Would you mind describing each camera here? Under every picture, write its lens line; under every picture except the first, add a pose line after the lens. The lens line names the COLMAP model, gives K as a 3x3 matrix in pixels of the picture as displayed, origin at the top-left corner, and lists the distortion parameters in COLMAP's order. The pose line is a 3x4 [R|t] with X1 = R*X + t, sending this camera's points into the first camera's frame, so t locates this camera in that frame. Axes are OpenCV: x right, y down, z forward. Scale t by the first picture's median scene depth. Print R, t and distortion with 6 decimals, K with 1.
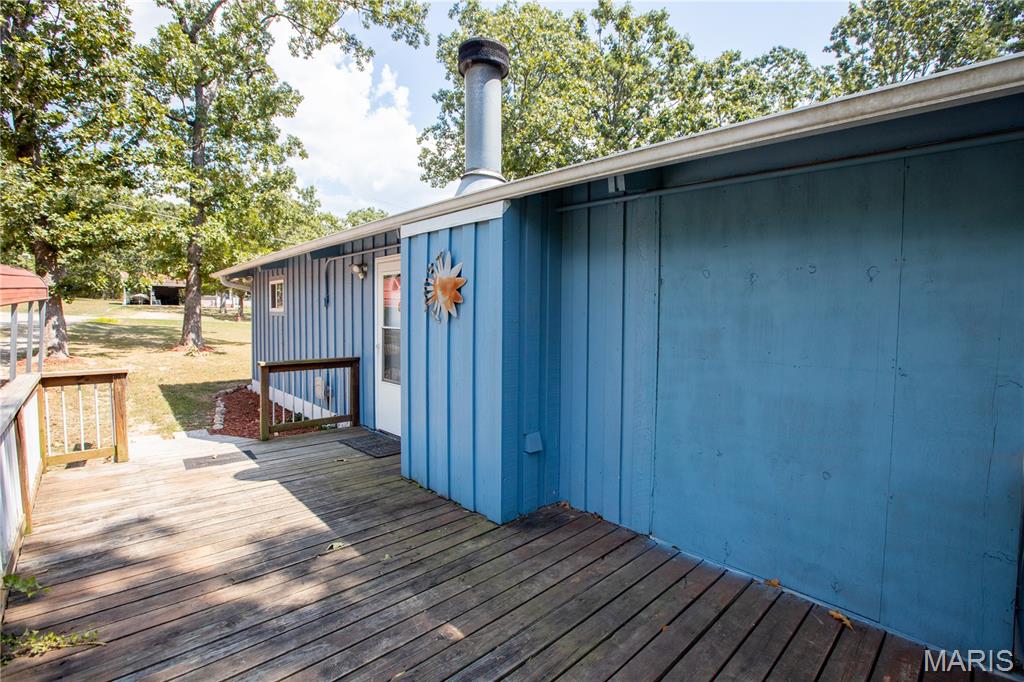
lens RADIAL K [[469.5, 0, 516.8], [0, 469.5, 340.7], [0, 0, 1]] dist [-0.068394, 0.023900]
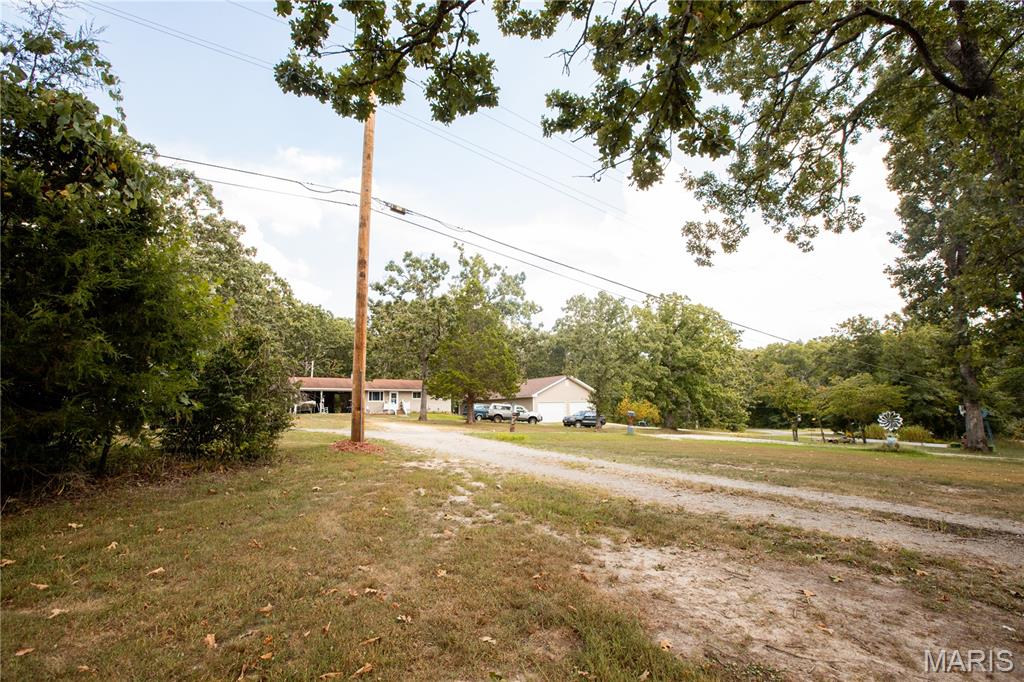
lens RADIAL K [[469.5, 0, 516.8], [0, 469.5, 340.7], [0, 0, 1]] dist [-0.068394, 0.023900]
pose [[0.997043, -0.046683, -0.061039, -0.906649], [0.033246, 0.978184, -0.205062, -0.047285], [0.069281, 0.202426, 0.976844, 0.317838]]
